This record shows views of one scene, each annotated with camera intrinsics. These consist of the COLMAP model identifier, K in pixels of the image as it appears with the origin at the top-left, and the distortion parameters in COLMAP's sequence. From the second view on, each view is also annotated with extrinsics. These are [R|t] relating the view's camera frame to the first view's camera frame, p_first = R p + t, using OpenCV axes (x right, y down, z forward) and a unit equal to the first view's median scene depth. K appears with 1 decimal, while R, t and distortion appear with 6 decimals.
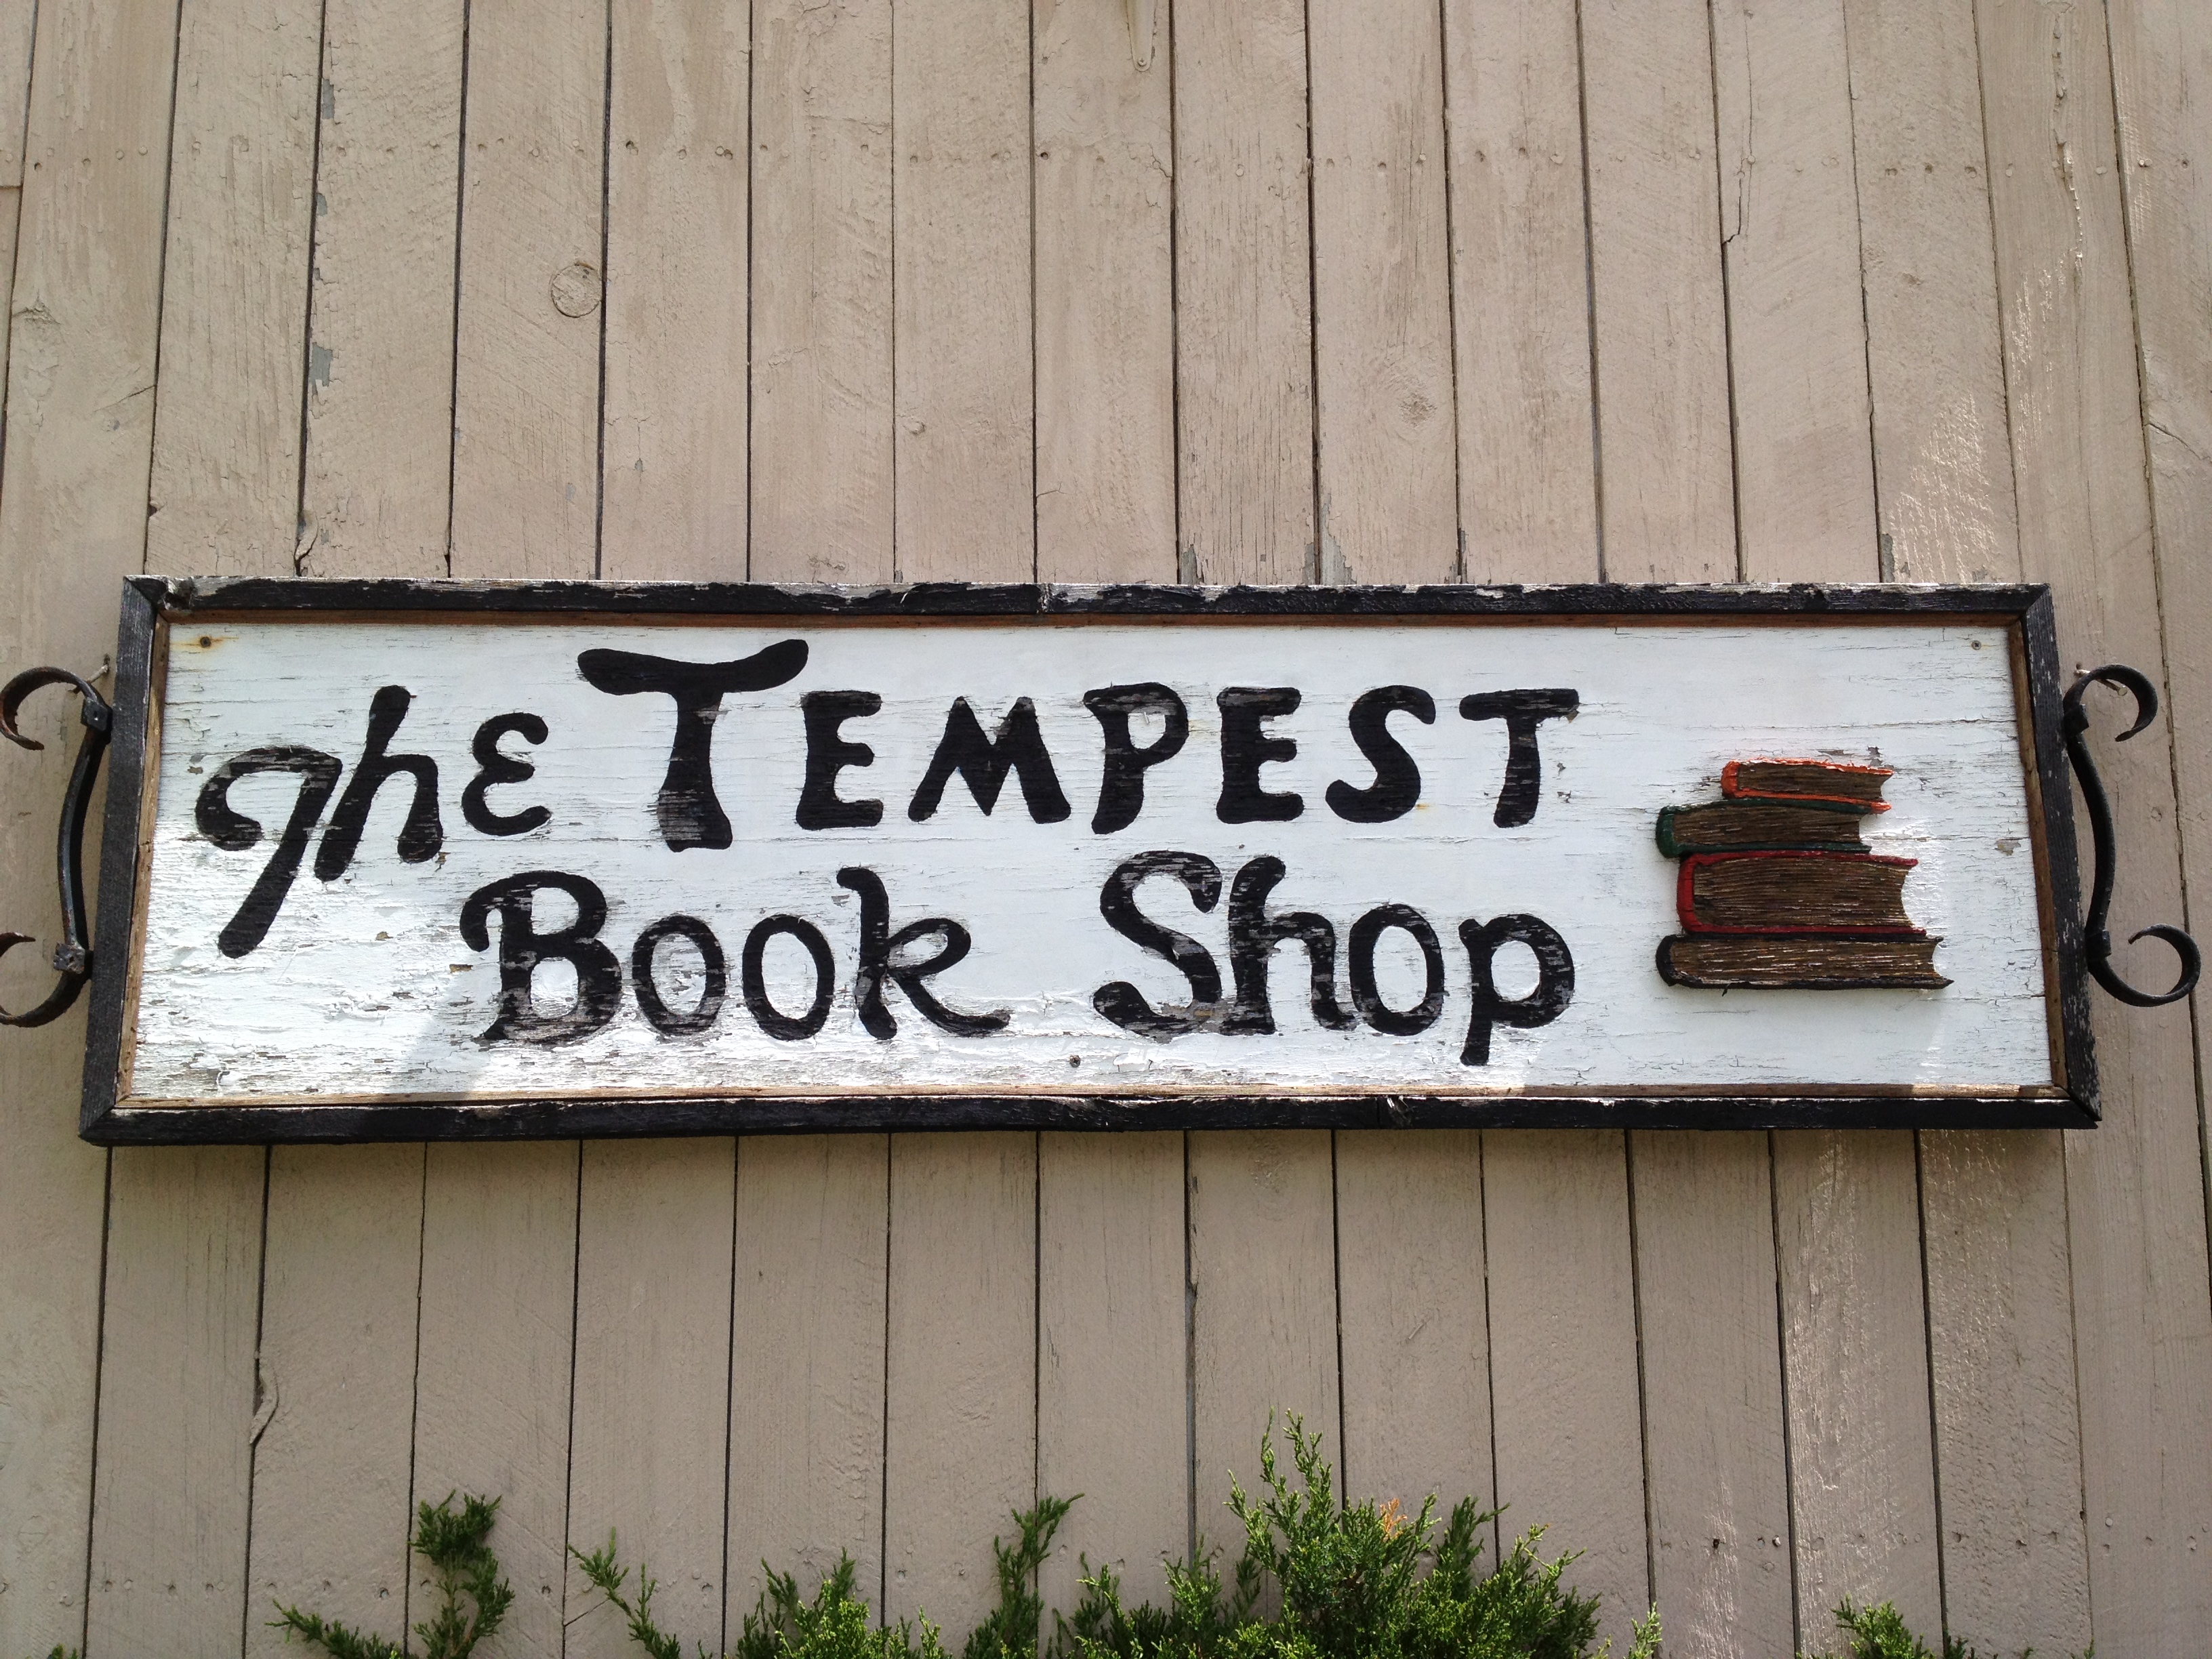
lens RADIAL K [[2203.8, 0, 1106.0], [0, 2203.8, 829.5], [0, 0, 1]] dist [0.203123, -0.547575]
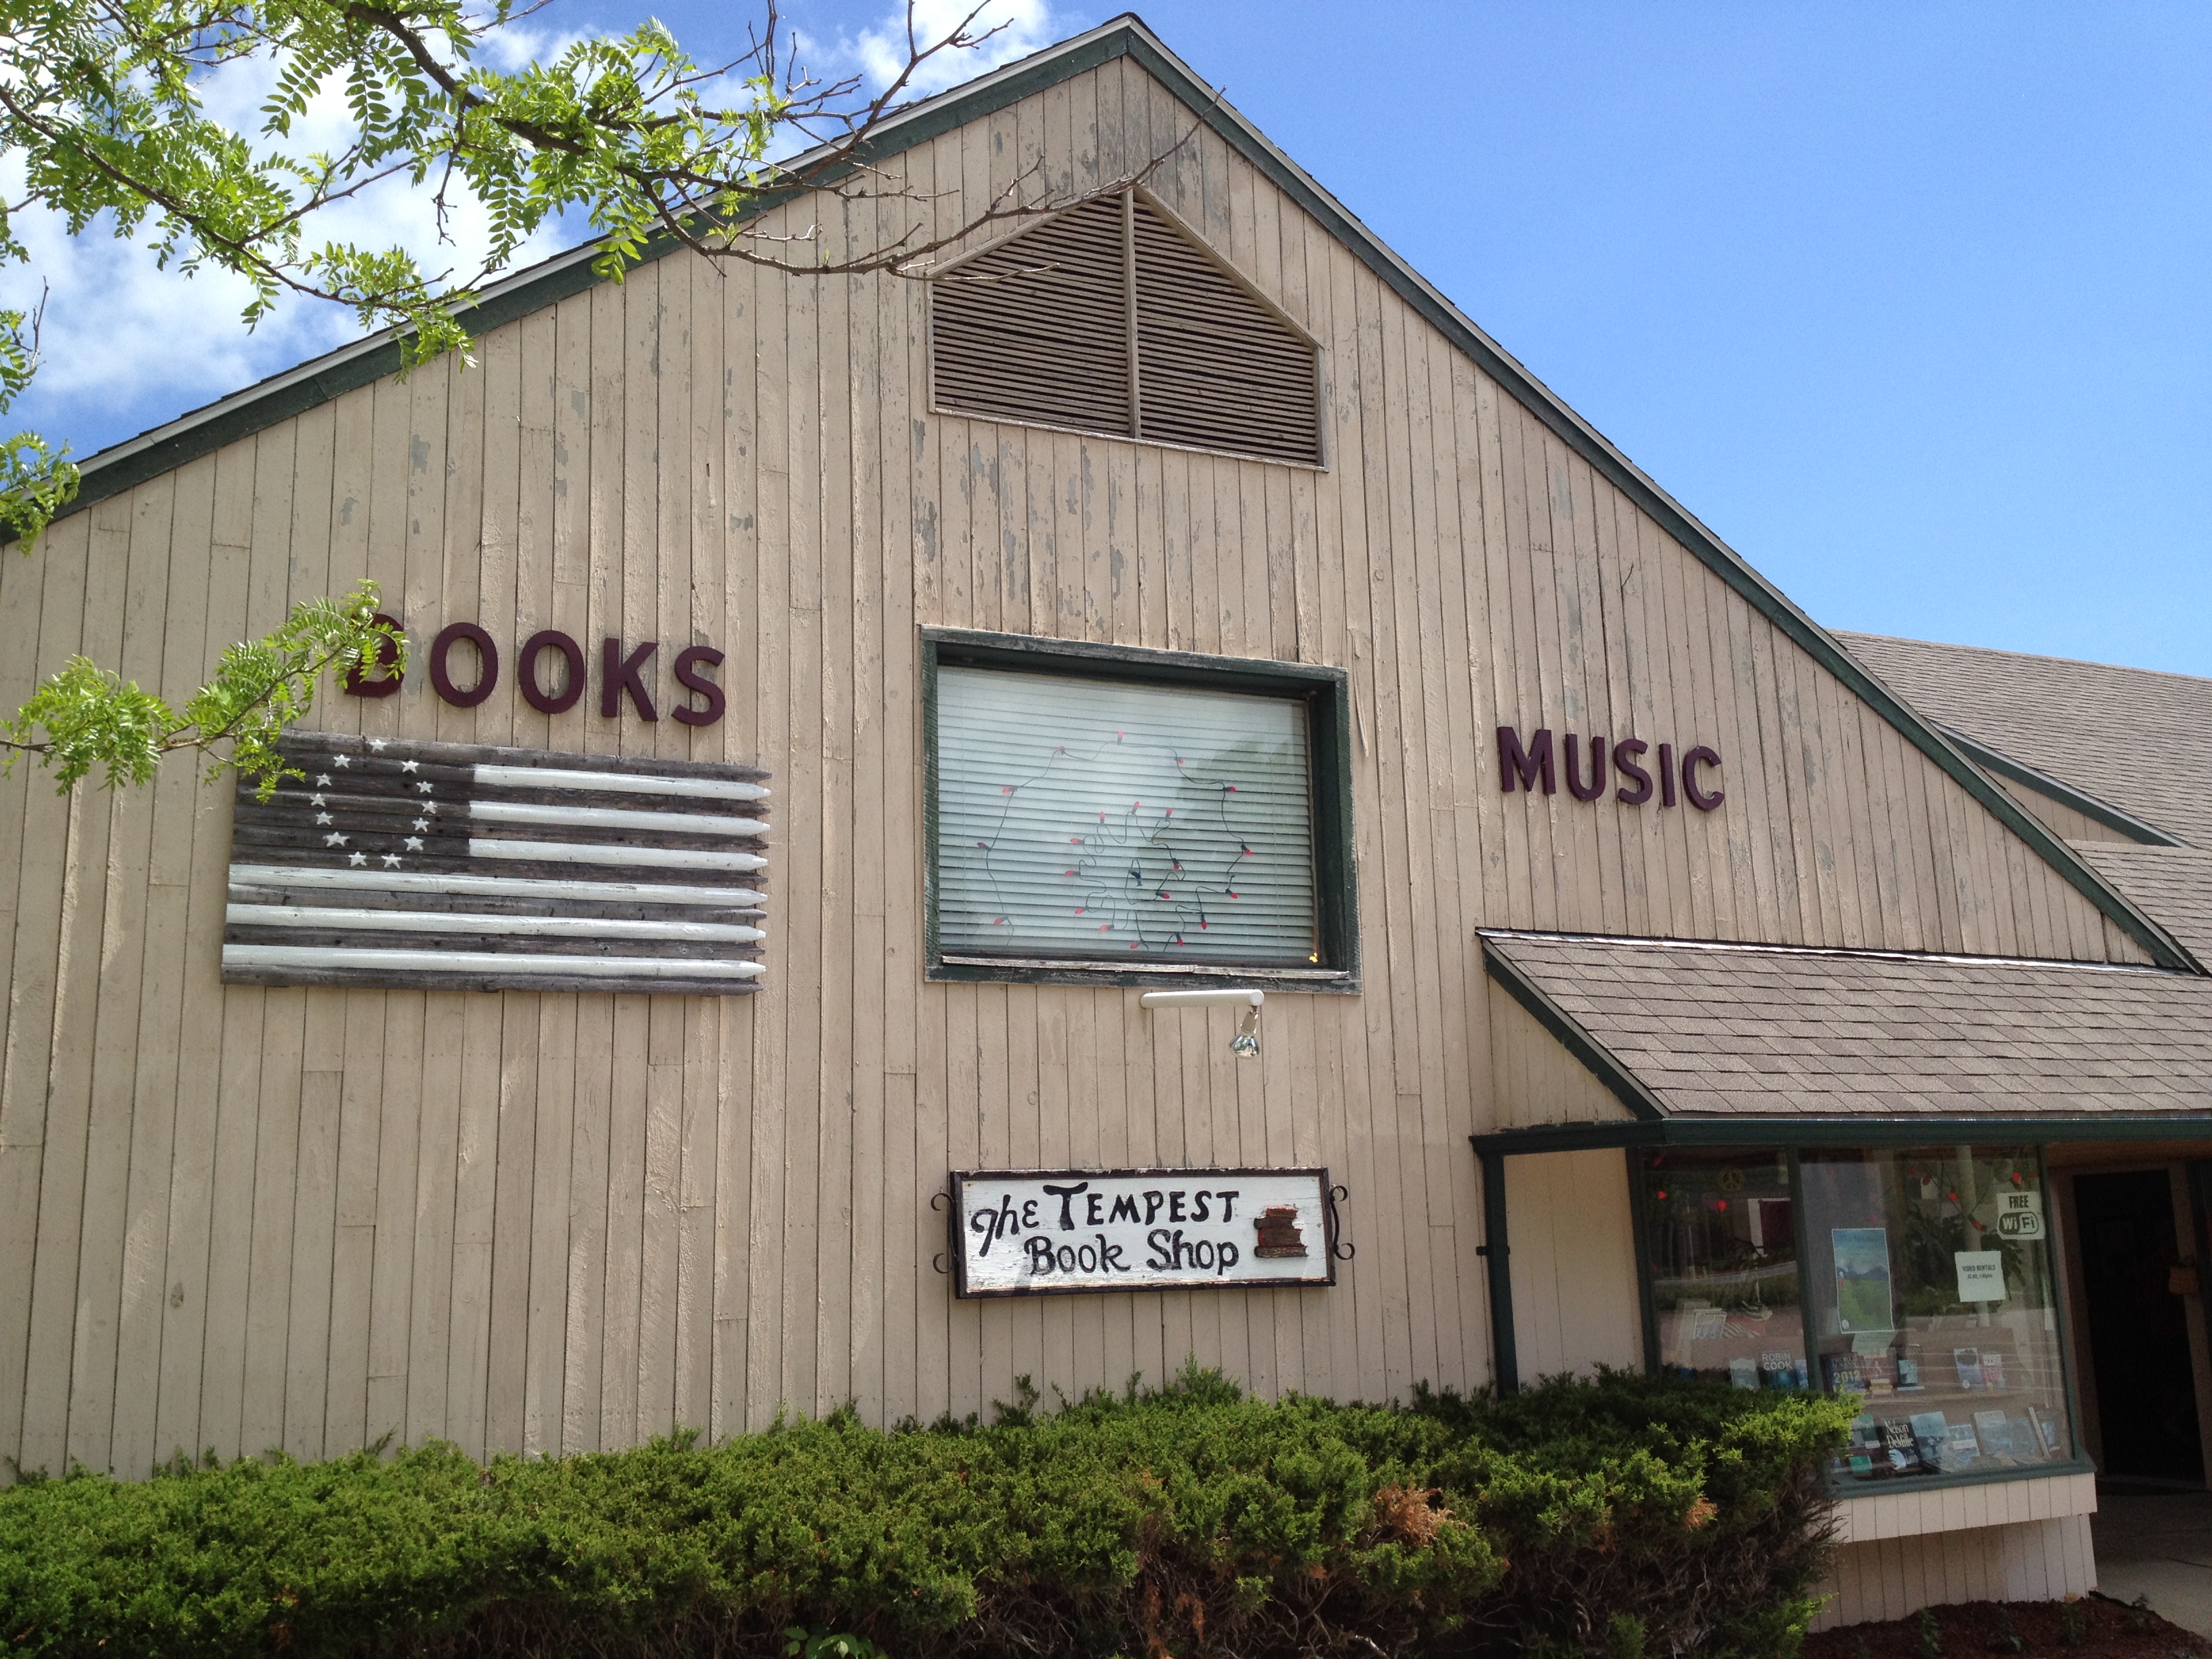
lens RADIAL K [[2203.8, 0, 1106.0], [0, 2203.8, 829.5], [0, 0, 1]] dist [0.203123, -0.547575]
pose [[0.925103, 0.057093, 0.375399, -1.857657], [-0.040373, 0.997817, -0.052264, -0.574440], [-0.377563, 0.033193, 0.925389, -3.256992]]
